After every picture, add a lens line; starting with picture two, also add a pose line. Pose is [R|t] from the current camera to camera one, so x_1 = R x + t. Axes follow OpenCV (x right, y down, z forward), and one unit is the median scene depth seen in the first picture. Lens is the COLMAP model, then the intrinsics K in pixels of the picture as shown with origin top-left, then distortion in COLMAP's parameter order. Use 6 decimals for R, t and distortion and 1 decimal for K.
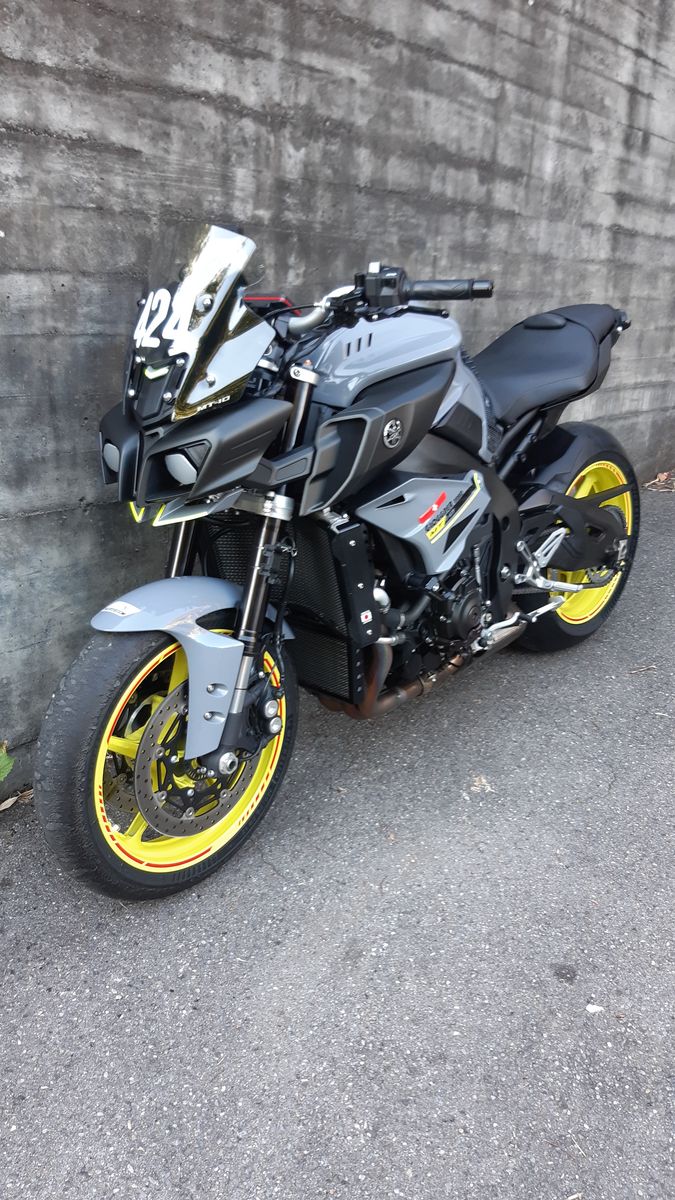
lens RADIAL K [[930.3, 0, 336.2], [0, 930.3, 608.6], [0, 0, 1]] dist [0.066384, -0.131329]
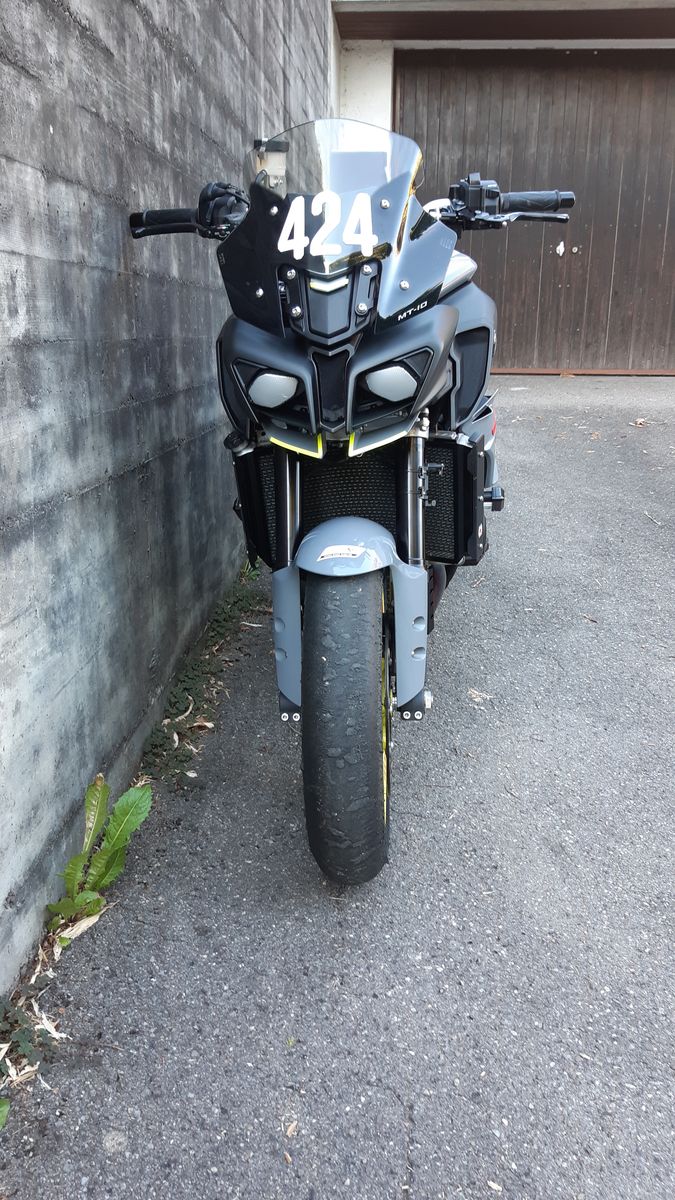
lens RADIAL K [[930.3, 0, 335.3], [0, 930.3, 608.1], [0, 0, 1]] dist [0.066384, -0.131329]
pose [[0.808029, -0.212521, 0.549475, -0.534939], [0.226050, 0.973123, 0.043960, 0.008651], [-0.544050, 0.088688, 0.834353, 0.195233]]
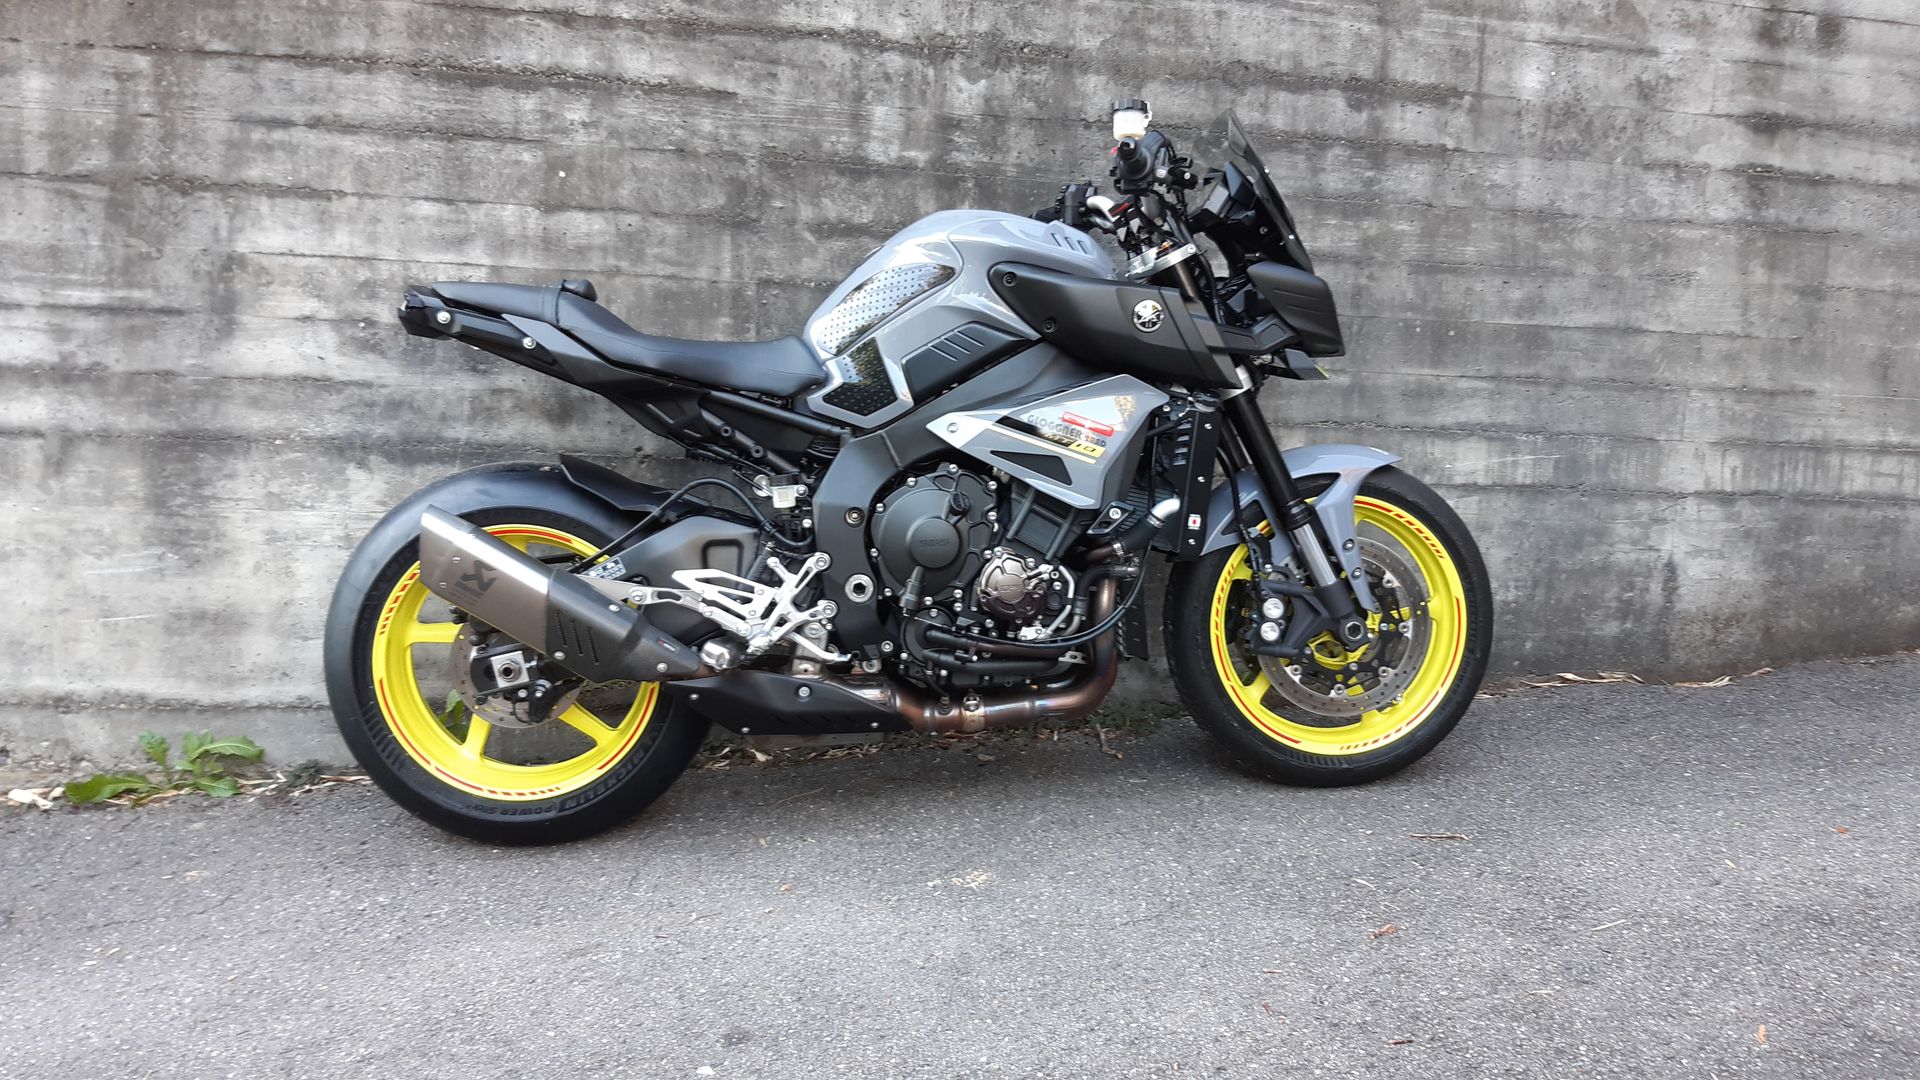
lens RADIAL K [[1488.5, 0, 991.3], [0, 1488.5, 547.2], [0, 0, 1]] dist [0.066384, -0.131329]
pose [[0.773969, 0.060294, -0.630346, 0.846707], [-0.218931, 0.959546, -0.177032, 0.145335], [0.594173, 0.275020, 0.755859, 0.111746]]
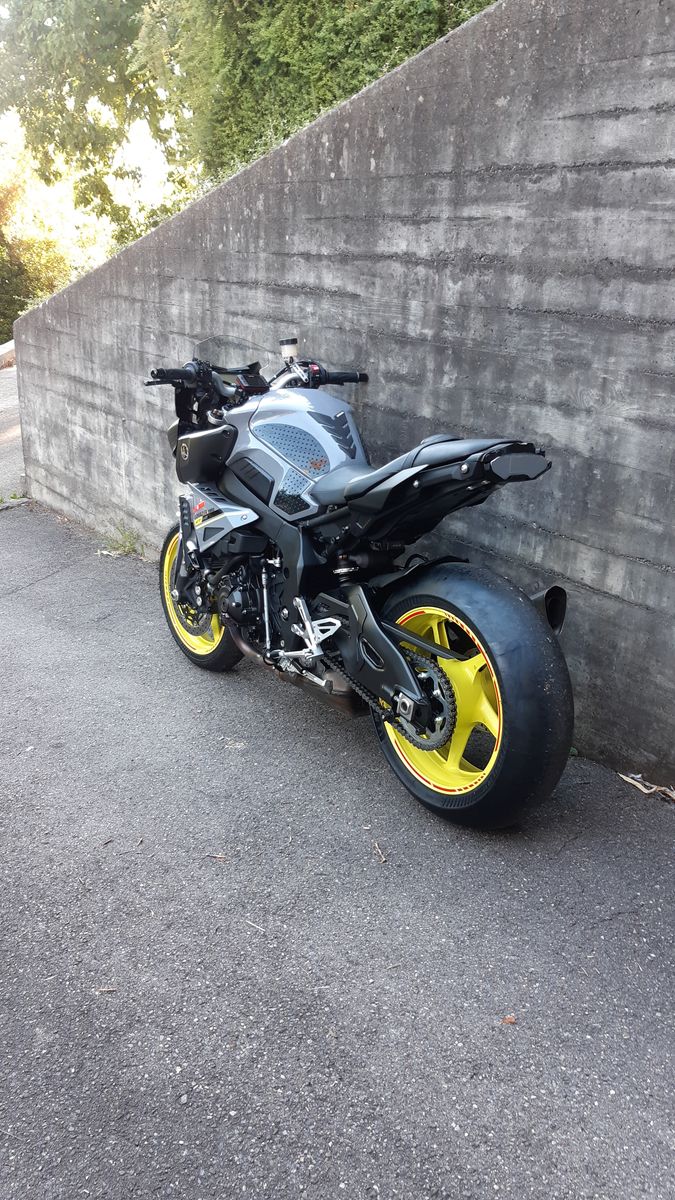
lens RADIAL K [[930.3, 0, 334.5], [0, 930.3, 618.9], [0, 0, 1]] dist [0.066384, -0.131329]
pose [[-0.222401, 0.294752, -0.929333, 1.312102], [-0.376671, 0.853216, 0.360753, -0.500508], [0.899254, 0.430284, -0.078731, 1.155501]]
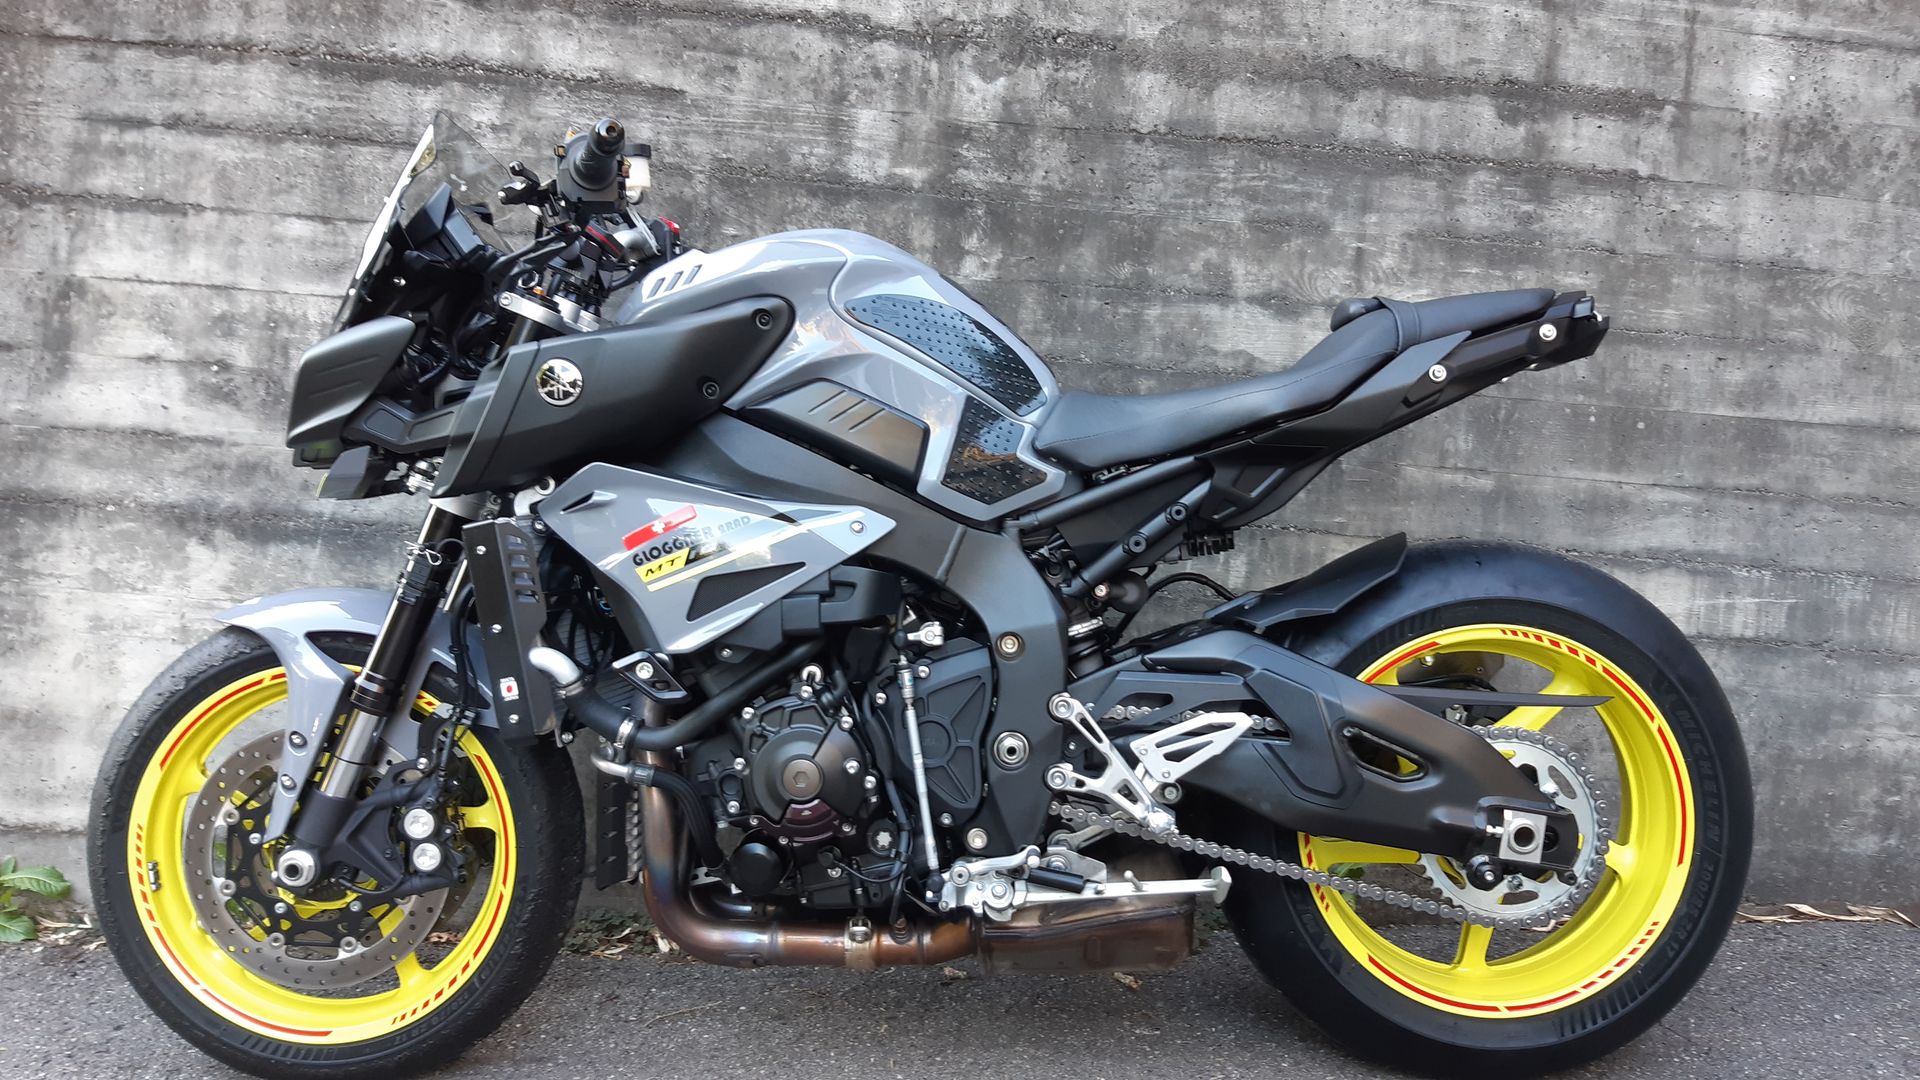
lens RADIAL K [[1488.5, 0, 983.8], [0, 1488.5, 547.7], [0, 0, 1]] dist [0.066384, -0.131329]
pose [[0.669602, 0.050017, -0.741034, 0.743789], [-0.293696, 0.934241, -0.202328, 0.023182], [0.682184, 0.353117, 0.640260, 0.452353]]
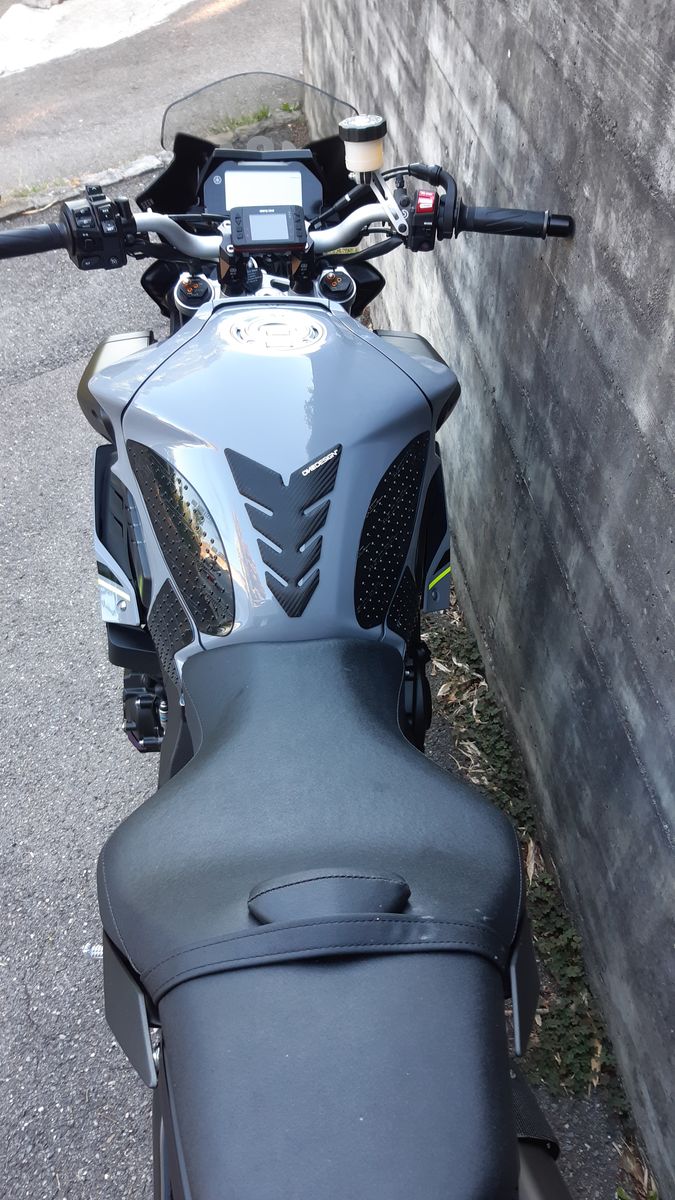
lens RADIAL K [[930.3, 0, 358.2], [0, 930.3, 609.5], [0, 0, 1]] dist [0.066384, -0.131329]
pose [[-0.650508, 0.538059, -0.536033, 0.353524], [-0.288575, 0.477743, 0.829751, -0.642960], [0.702541, 0.694445, -0.155505, 1.083764]]
